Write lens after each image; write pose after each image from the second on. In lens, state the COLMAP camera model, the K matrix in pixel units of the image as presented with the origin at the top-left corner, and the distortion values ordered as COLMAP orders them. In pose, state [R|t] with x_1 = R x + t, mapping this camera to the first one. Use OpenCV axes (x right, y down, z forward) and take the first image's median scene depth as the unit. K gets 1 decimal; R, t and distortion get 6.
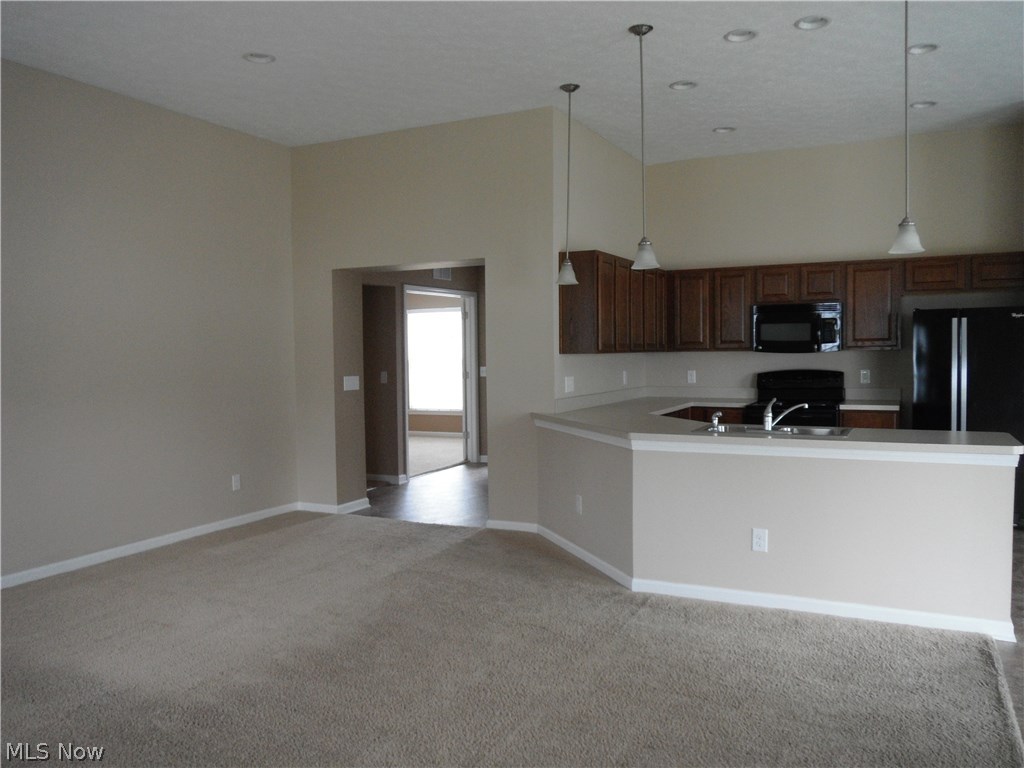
lens RADIAL K [[803.1, 0, 482.1], [0, 803.1, 388.8], [0, 0, 1]] dist [-0.041288, -0.009191]
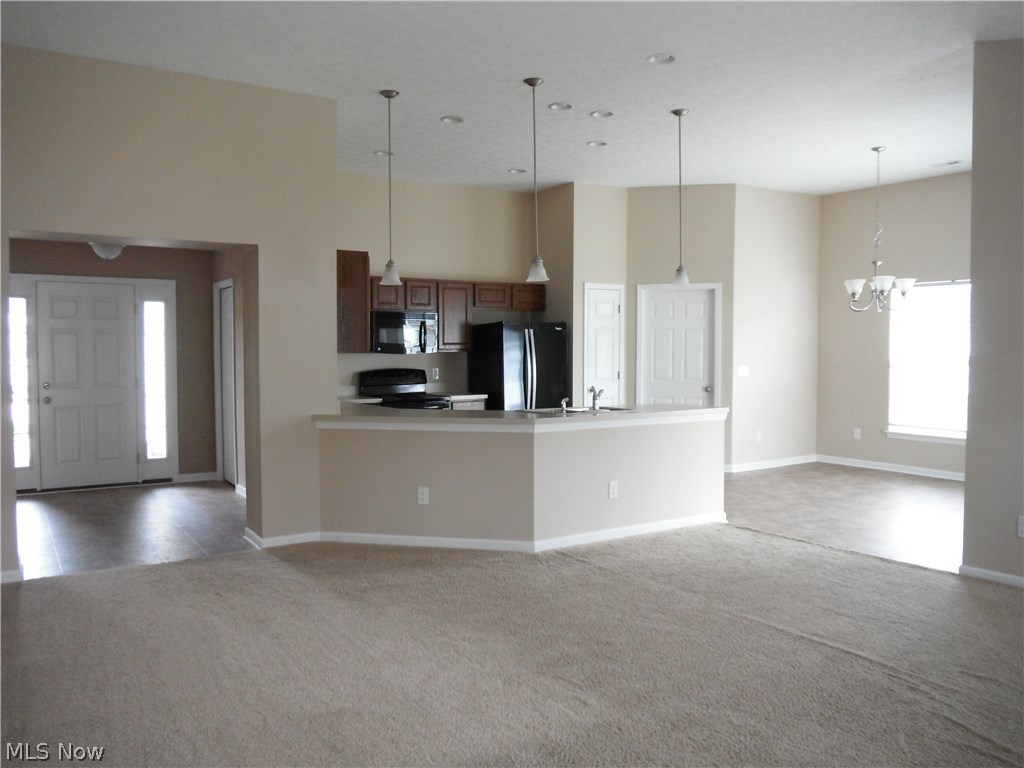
lens RADIAL K [[803.1, 0, 508.4], [0, 803.1, 387.1], [0, 0, 1]] dist [-0.041288, -0.009191]
pose [[0.494633, -0.028388, 0.868638, -0.576330], [0.035896, 0.999281, 0.012217, -0.005640], [-0.868360, 0.025138, 0.495296, 0.294167]]
